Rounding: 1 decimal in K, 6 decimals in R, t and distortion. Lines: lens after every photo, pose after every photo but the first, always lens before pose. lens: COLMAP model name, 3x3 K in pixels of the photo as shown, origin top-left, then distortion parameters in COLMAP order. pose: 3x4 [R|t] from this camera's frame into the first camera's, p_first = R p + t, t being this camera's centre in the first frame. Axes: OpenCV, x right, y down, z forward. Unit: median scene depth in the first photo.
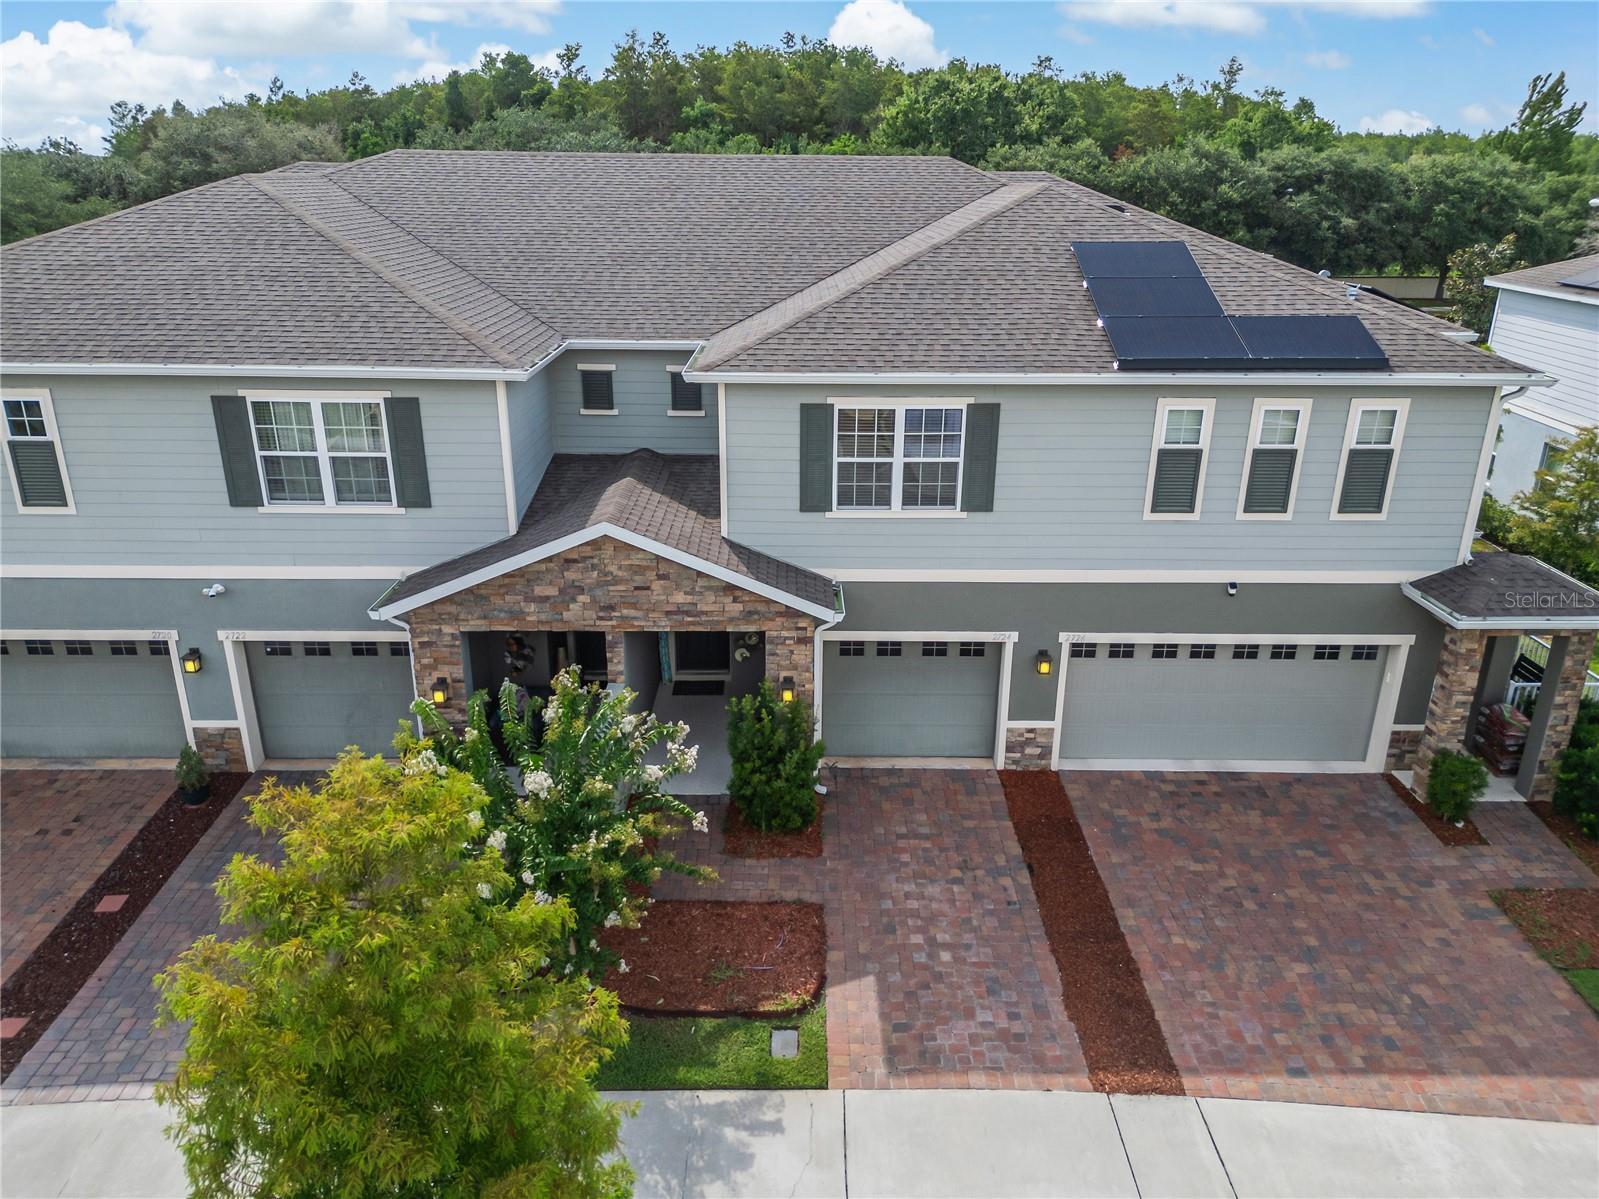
lens RADIAL K [[1122.4, 0, 798.8], [0, 1122.4, 595.9], [0, 0, 1]] dist [0.061323, -0.057979]
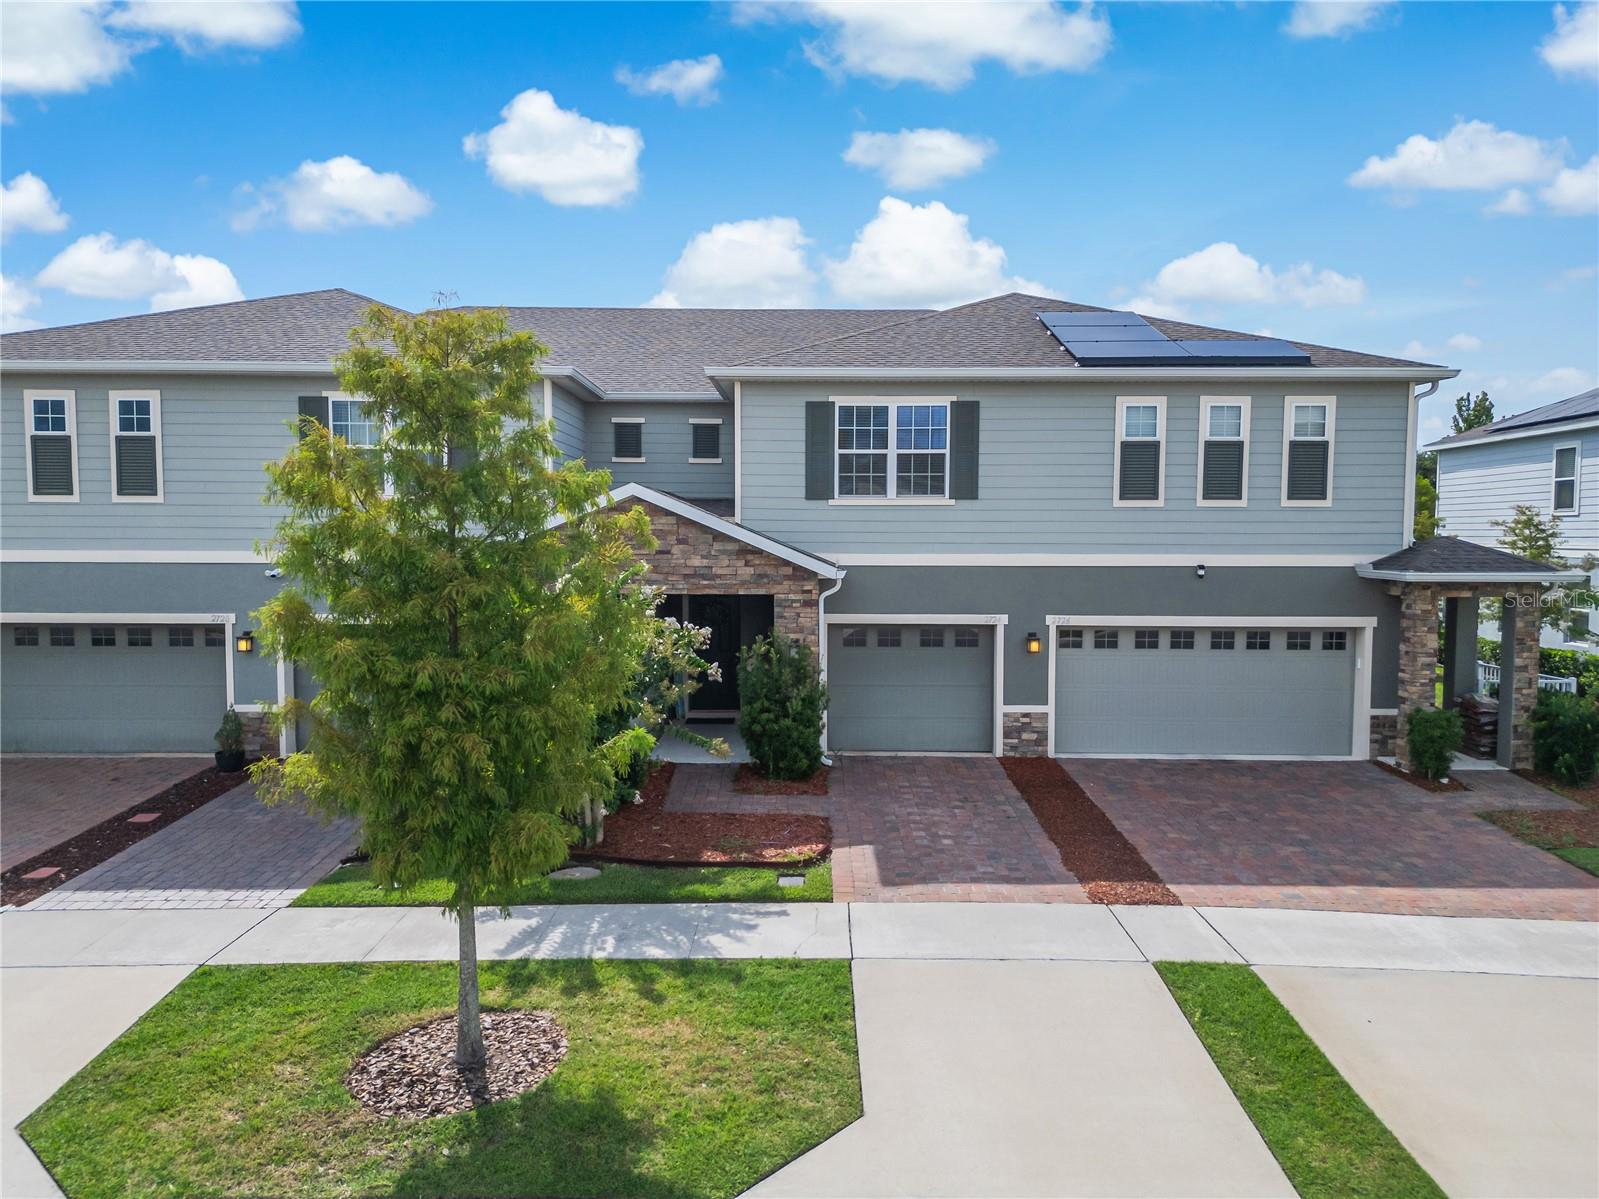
lens RADIAL K [[1122.4, 0, 799.7], [0, 1122.4, 598.9], [0, 0, 1]] dist [0.061323, -0.057979]
pose [[0.999960, -0.004107, -0.007985, 0.003723], [0.001603, 0.956622, -0.291328, 0.349502], [0.008835, 0.291303, 0.956590, -0.042706]]
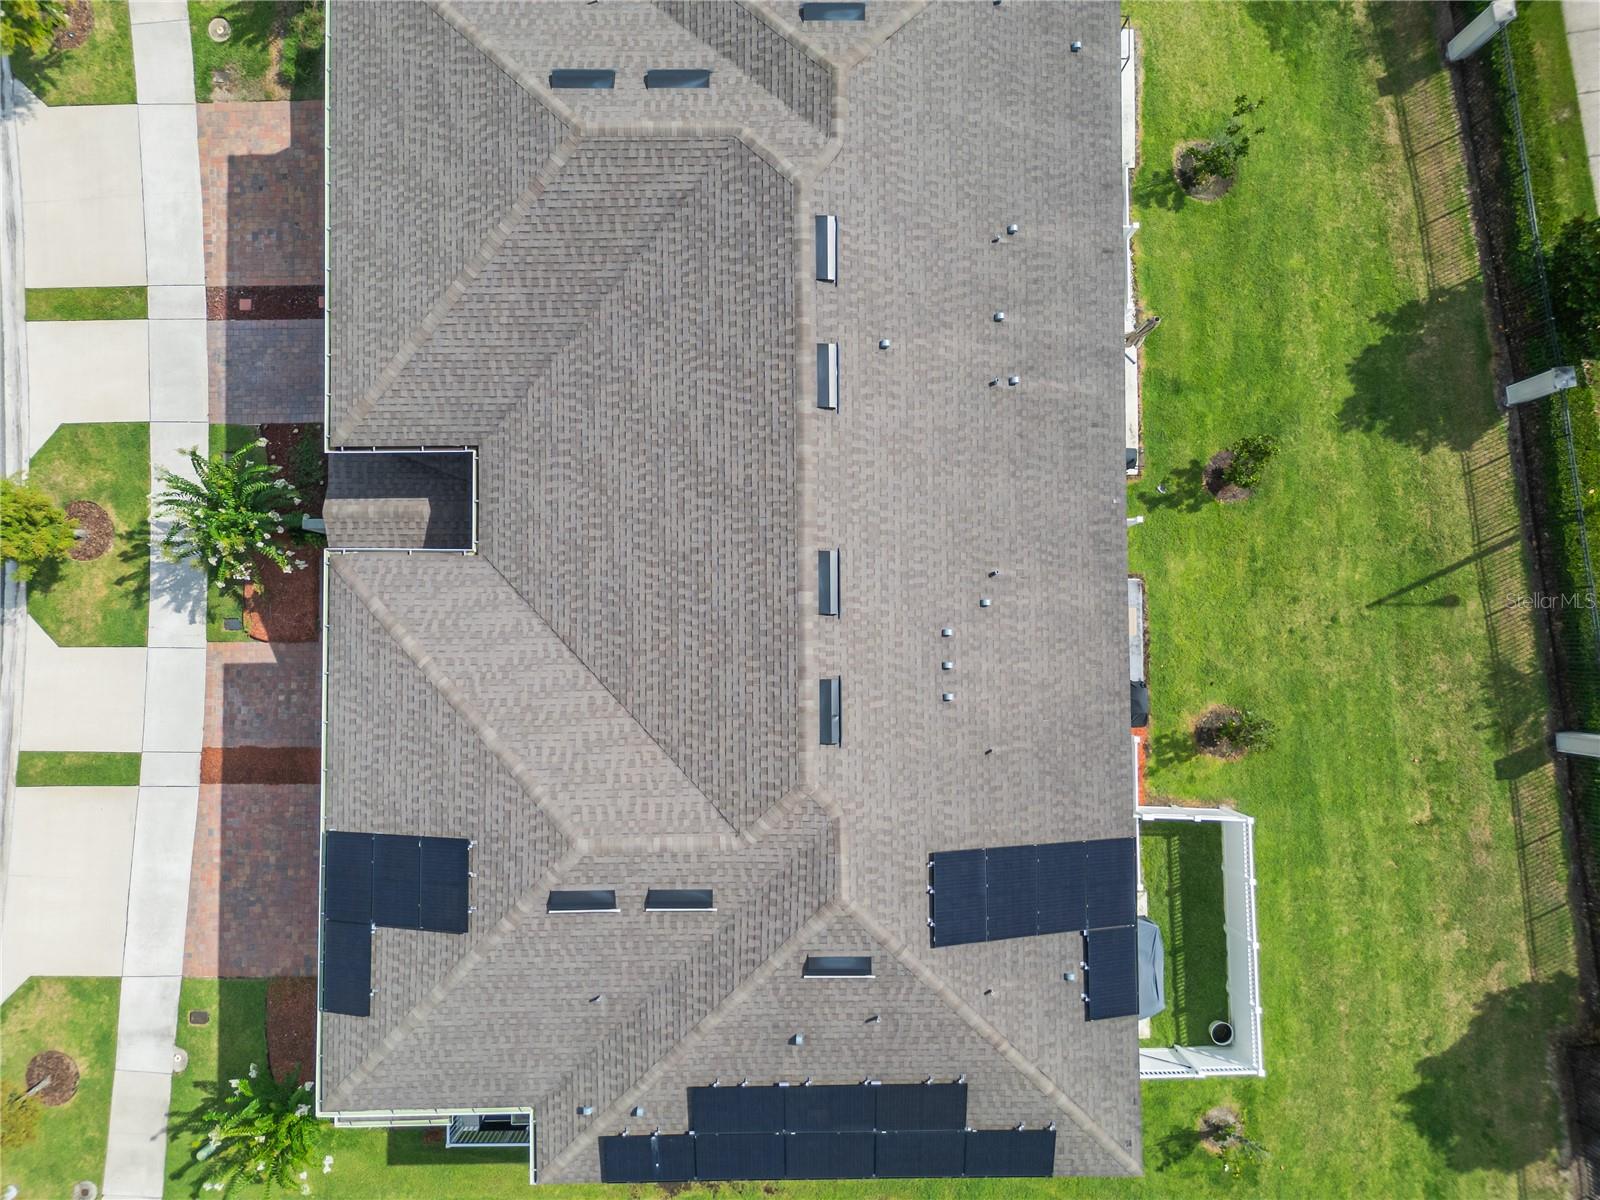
lens RADIAL K [[1123.1, 0, 809.6], [0, 1123.1, 602.2], [0, 0, 1]] dist [0.061323, -0.057979]
pose [[-0.001531, 0.998803, -0.048882, 0.043972], [-0.357848, 0.045098, 0.932690, -1.799481], [0.933779, 0.018921, 0.357351, 1.001834]]
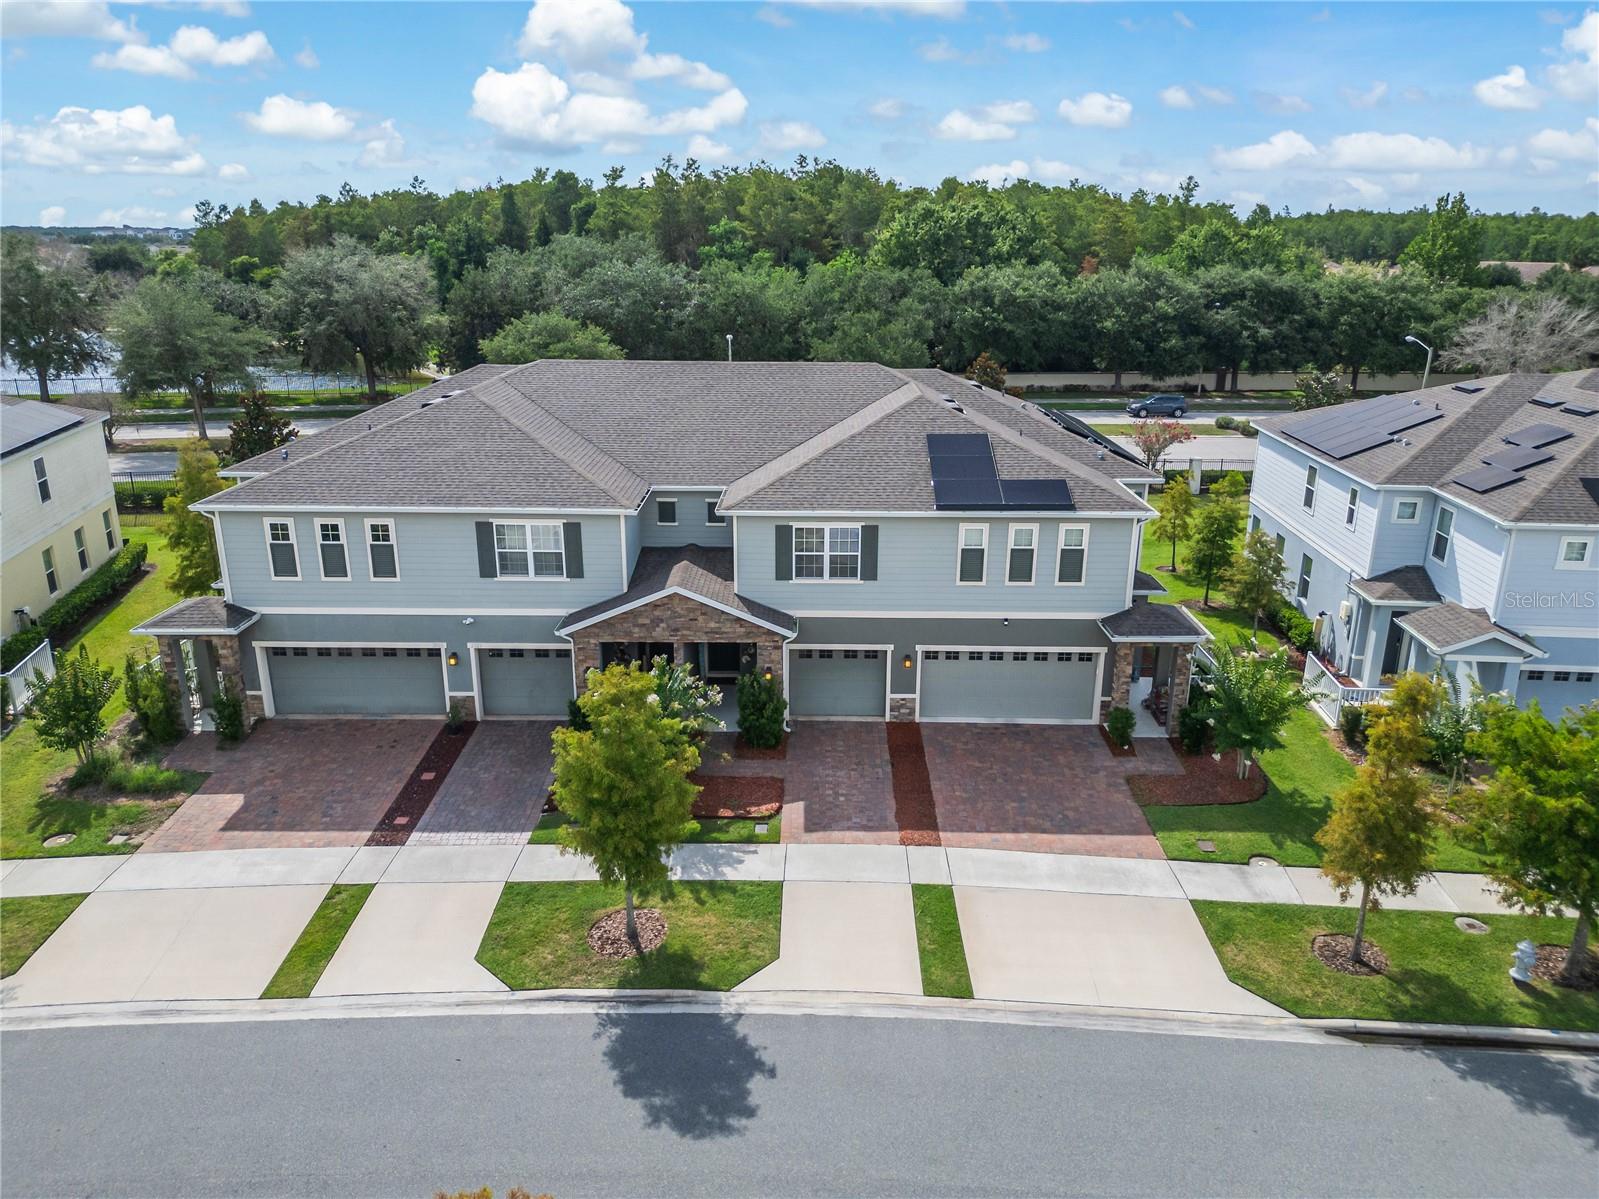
lens RADIAL K [[1122.4, 0, 800.5], [0, 1122.4, 590.9], [0, 0, 1]] dist [0.061323, -0.057979]
pose [[0.999846, 0.001965, -0.017460, 0.076903], [-0.002897, 0.998563, -0.053513, 0.045121], [0.017329, 0.053555, 0.998415, -0.903035]]
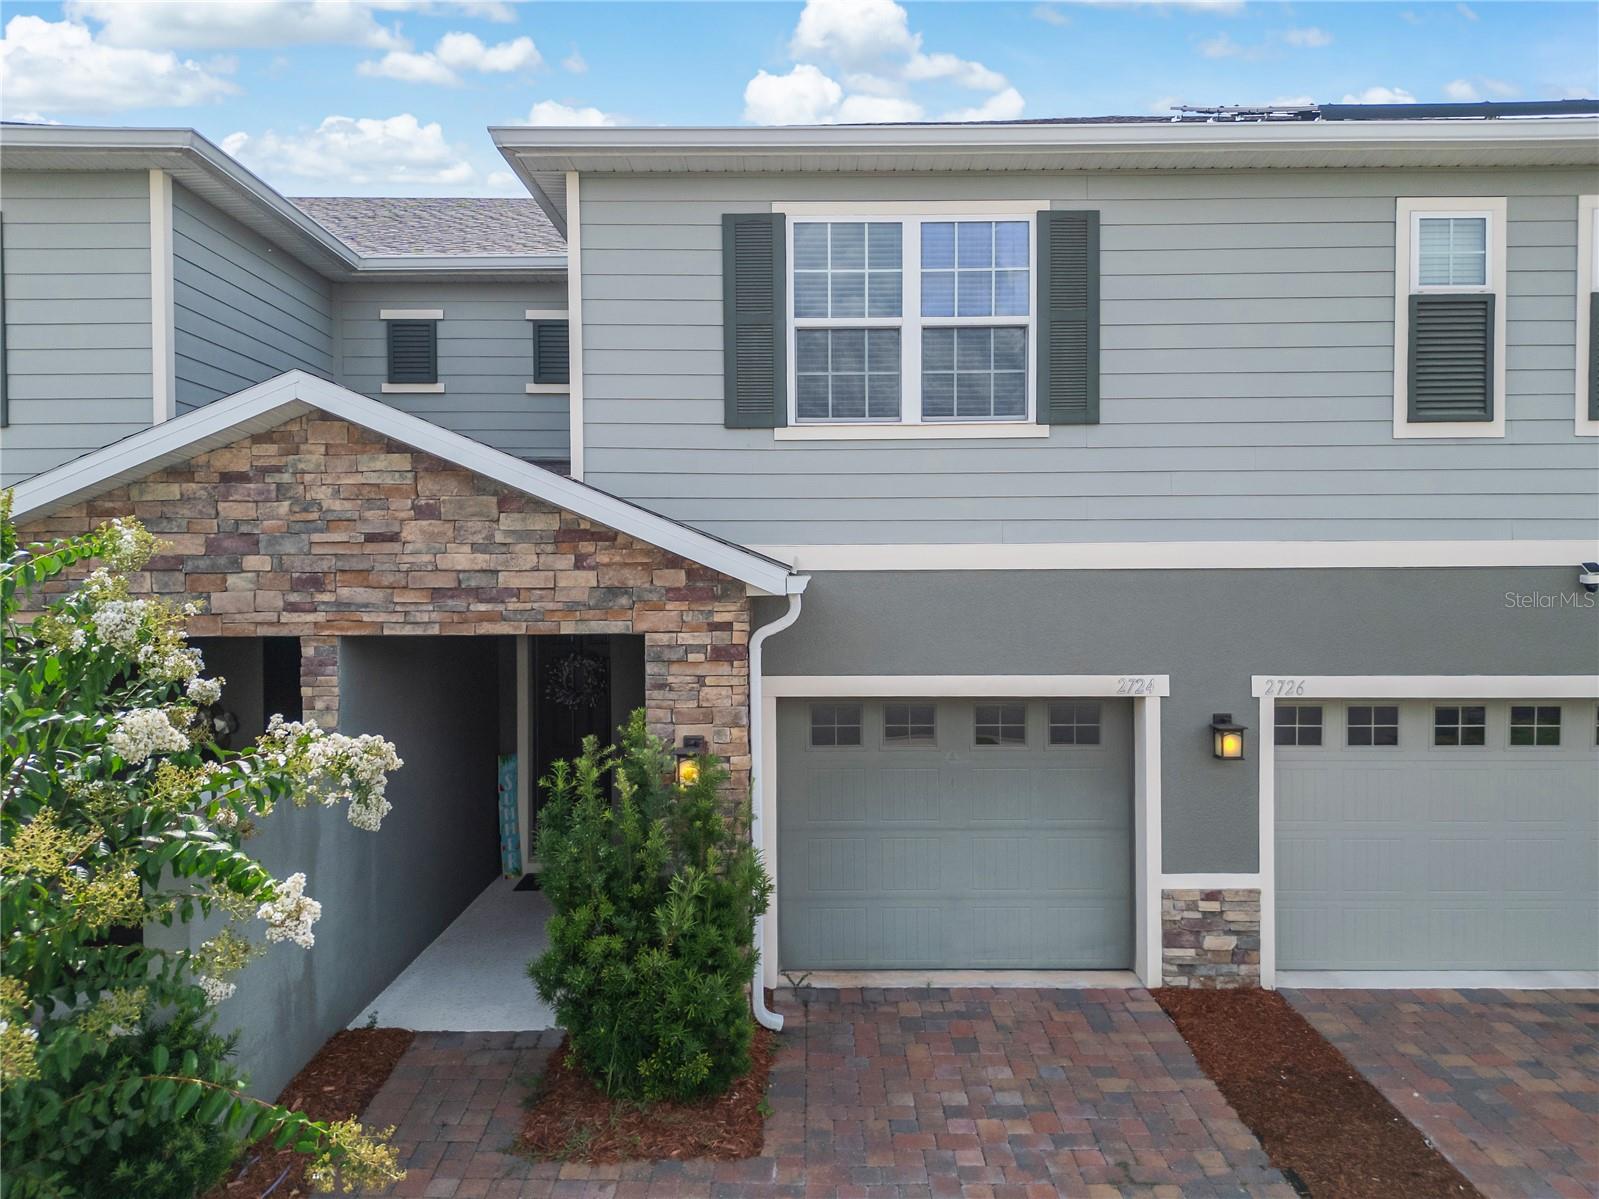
lens RADIAL K [[1122.4, 0, 803.0], [0, 1122.4, 612.0], [0, 0, 1]] dist [0.061323, -0.057979]
pose [[0.999882, -0.013485, -0.007376, 0.040004], [0.010356, 0.945641, -0.325047, 0.174749], [0.011359, 0.324932, 0.945669, 0.544528]]
